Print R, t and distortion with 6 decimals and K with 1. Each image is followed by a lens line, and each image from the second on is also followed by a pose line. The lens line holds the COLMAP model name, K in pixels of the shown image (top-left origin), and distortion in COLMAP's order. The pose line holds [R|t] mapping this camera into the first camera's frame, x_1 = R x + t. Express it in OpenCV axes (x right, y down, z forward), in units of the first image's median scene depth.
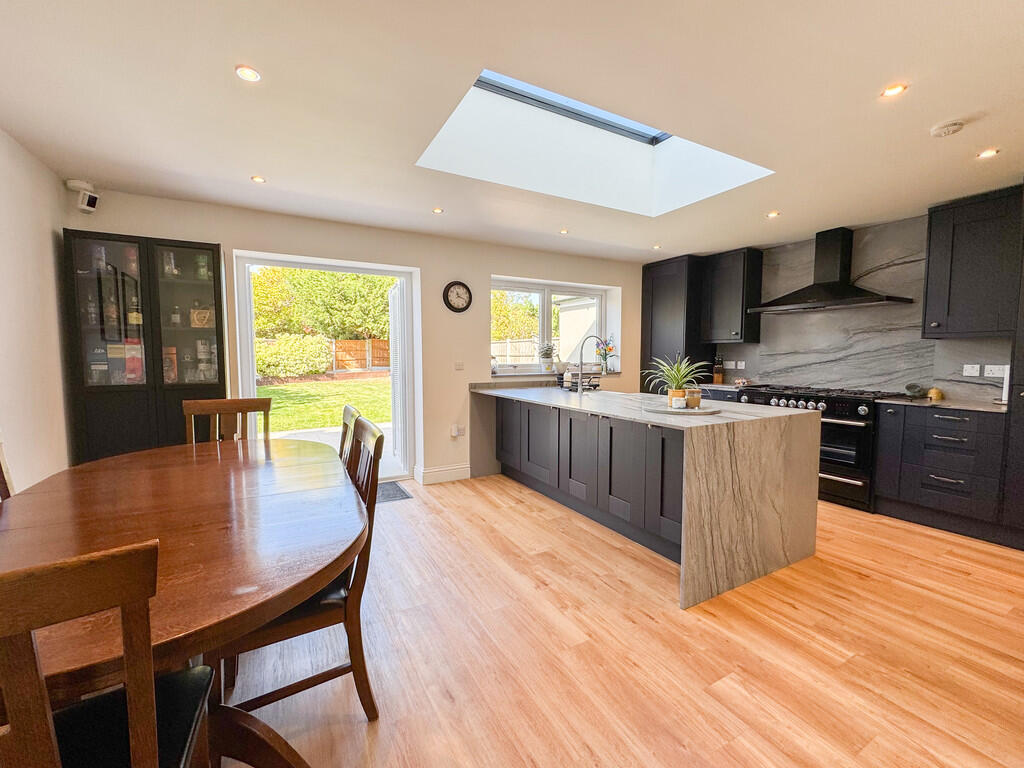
lens RADIAL K [[428.5, 0, 512.0], [0, 428.5, 384.0], [0, 0, 1]] dist [-0.001633, -0.000242]
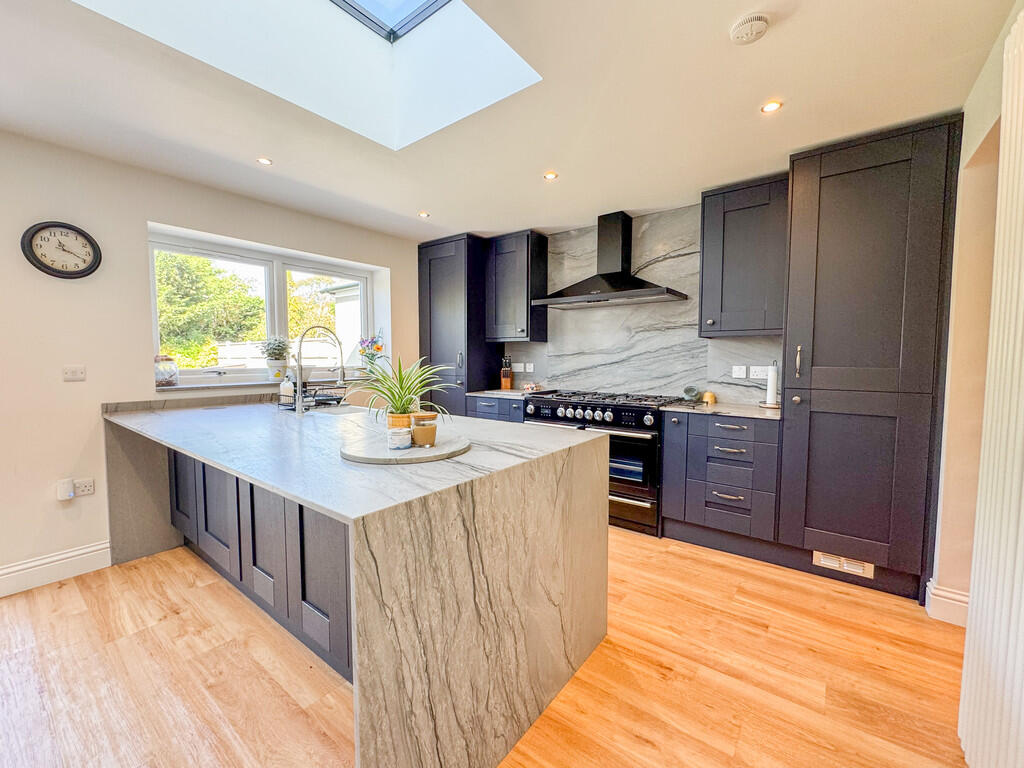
lens RADIAL K [[428.5, 0, 512.0], [0, 428.5, 384.0], [0, 0, 1]] dist [-0.001633, -0.000242]
pose [[0.917409, -0.024276, 0.397203, 0.209902], [0.026078, 0.999660, 0.000863, -0.016683], [-0.397089, 0.009566, 0.917730, 0.292826]]
